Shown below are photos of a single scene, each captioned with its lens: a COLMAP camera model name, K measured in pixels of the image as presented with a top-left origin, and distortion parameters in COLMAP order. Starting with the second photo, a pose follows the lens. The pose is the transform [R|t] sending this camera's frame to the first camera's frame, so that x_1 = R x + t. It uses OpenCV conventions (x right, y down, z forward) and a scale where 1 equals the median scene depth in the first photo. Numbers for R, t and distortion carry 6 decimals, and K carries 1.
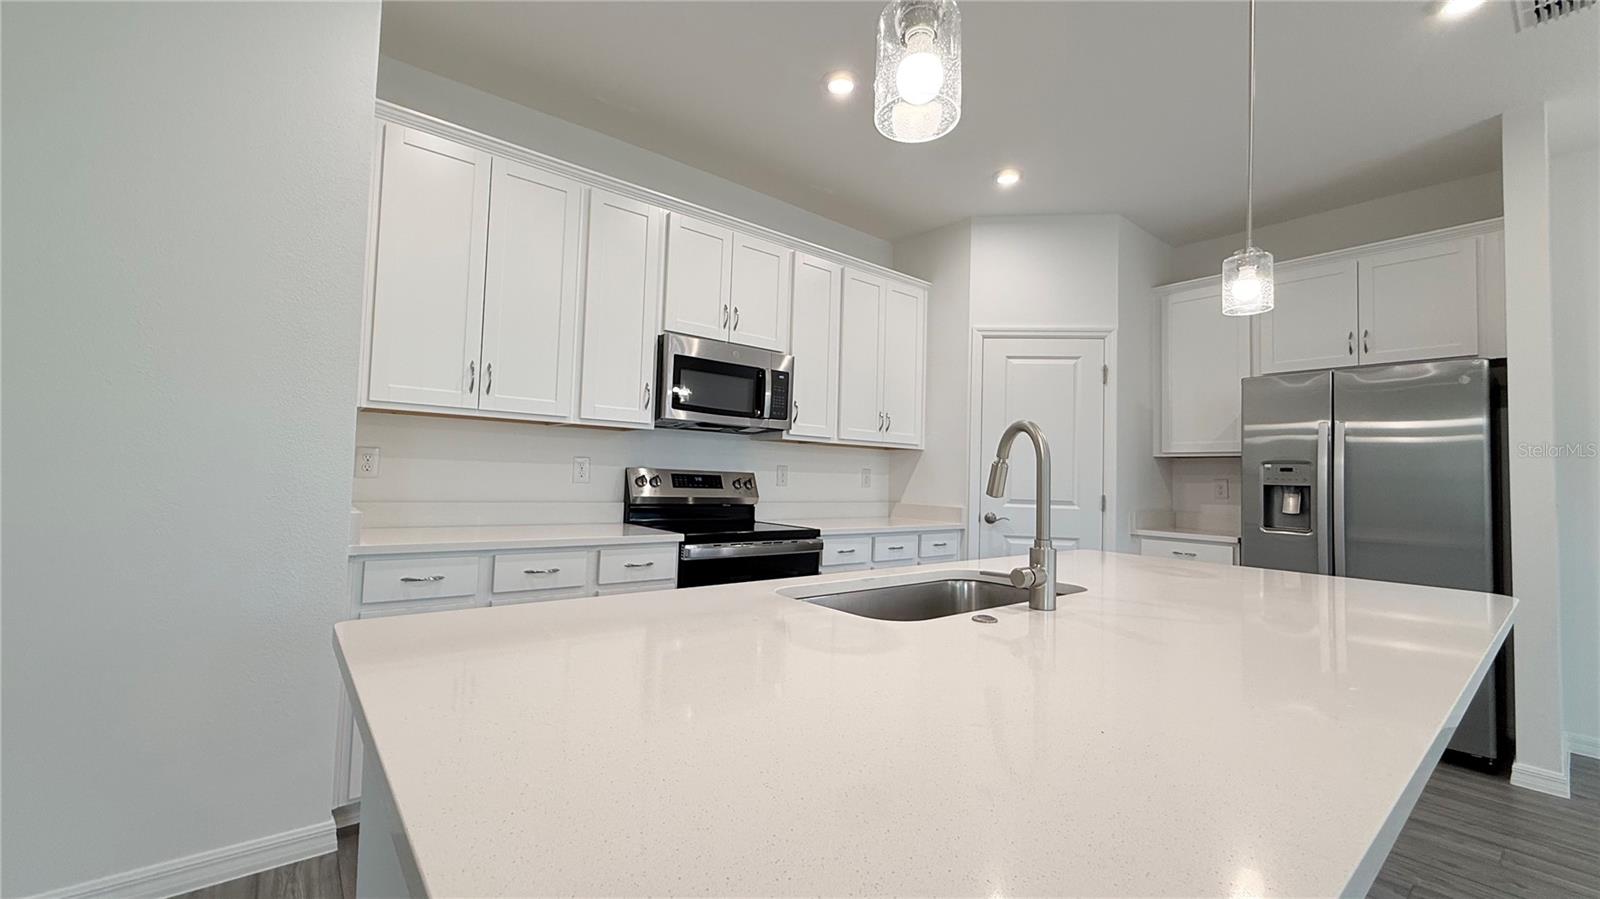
lens RADIAL K [[638.5, 0, 794.9], [0, 638.5, 447.5], [0, 0, 1]] dist [-0.001852, 0.000784]
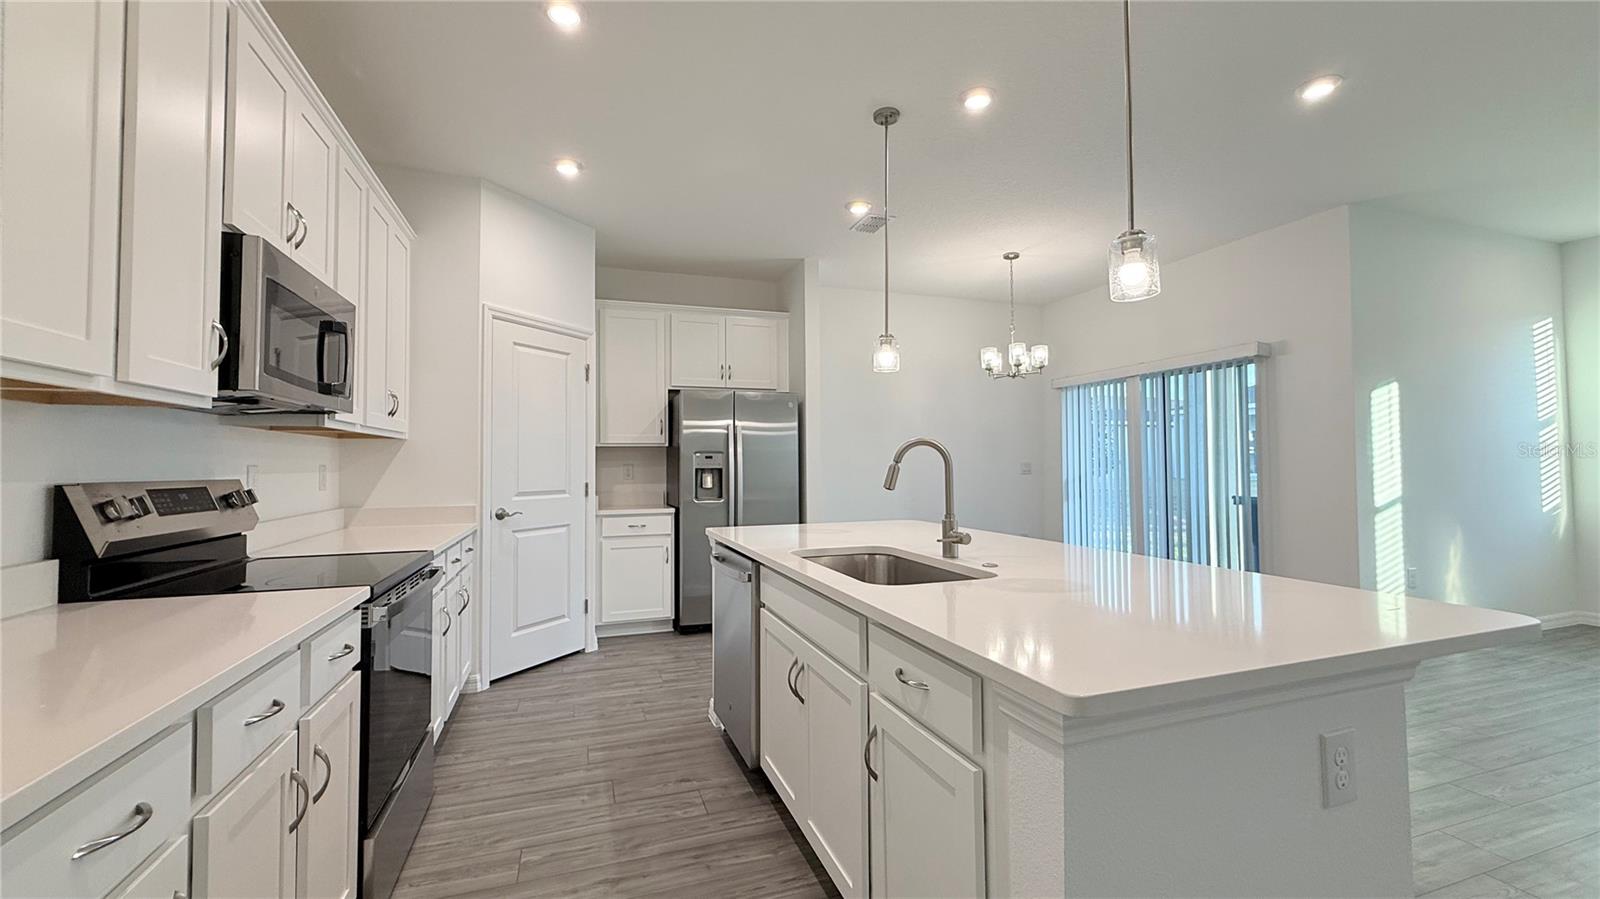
lens RADIAL K [[638.5, 0, 799.5], [0, 638.5, 451.3], [0, 0, 1]] dist [-0.001852, 0.000784]
pose [[0.337817, -0.012559, 0.941128, -0.490480], [-0.026980, 0.999371, 0.023021, -0.016167], [-0.940825, -0.033169, 0.337265, 0.320841]]
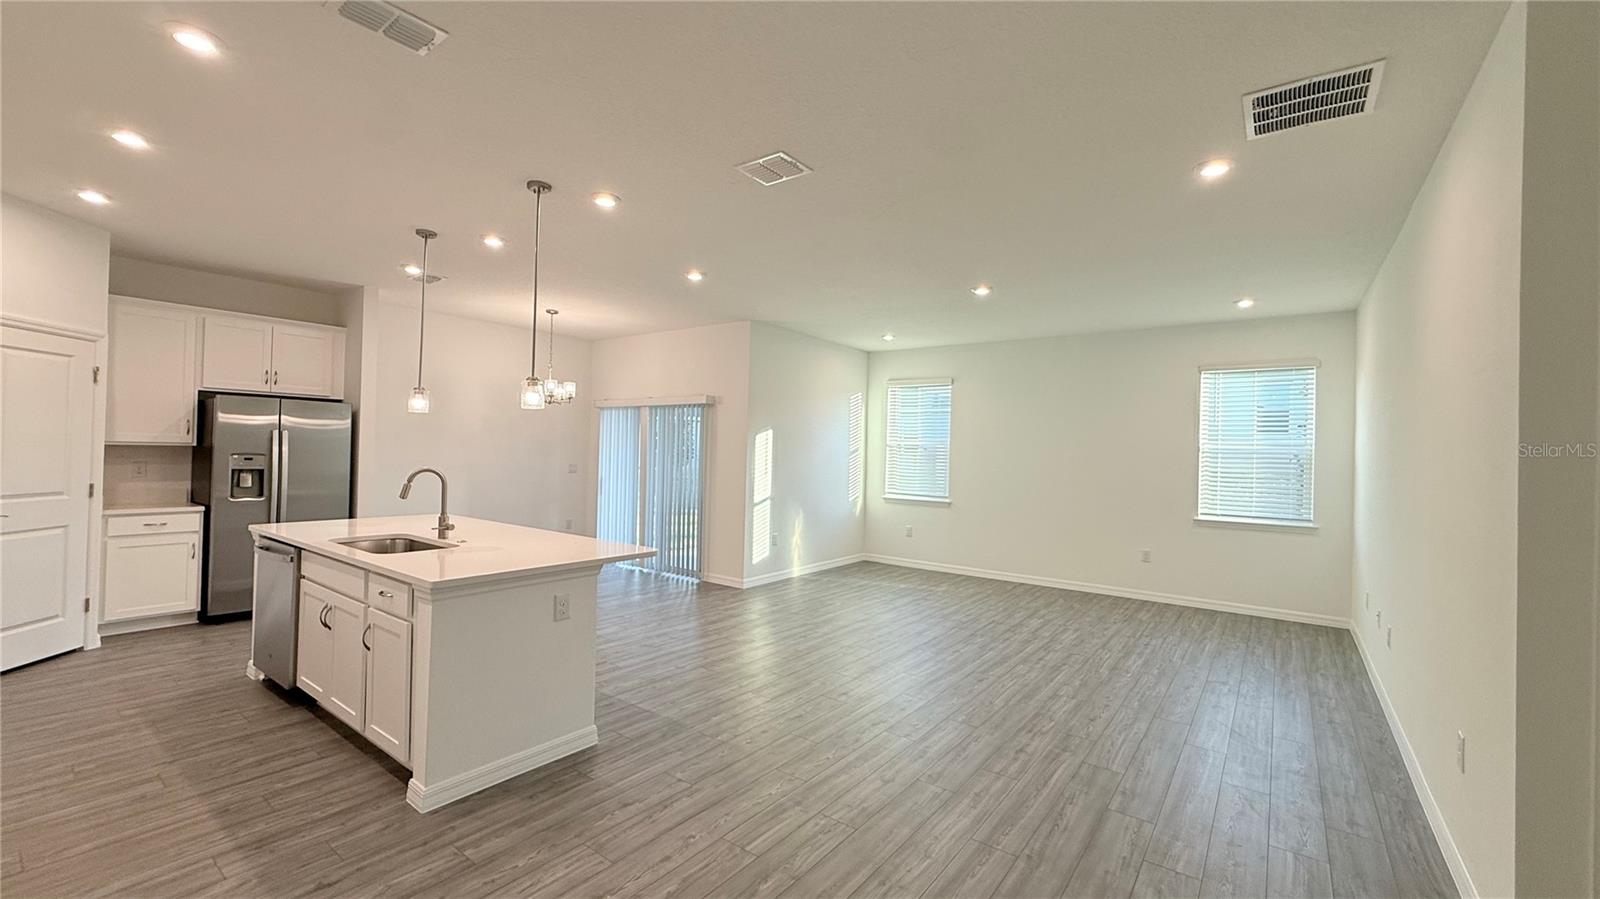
lens RADIAL K [[638.5, 0, 798.9], [0, 638.5, 450.3], [0, 0, 1]] dist [-0.001852, 0.000784]
pose [[-0.240046, -0.031145, 0.970262, -1.020083], [-0.079902, 0.996728, 0.012227, -0.108390], [-0.967468, -0.074591, -0.241749, 0.083975]]
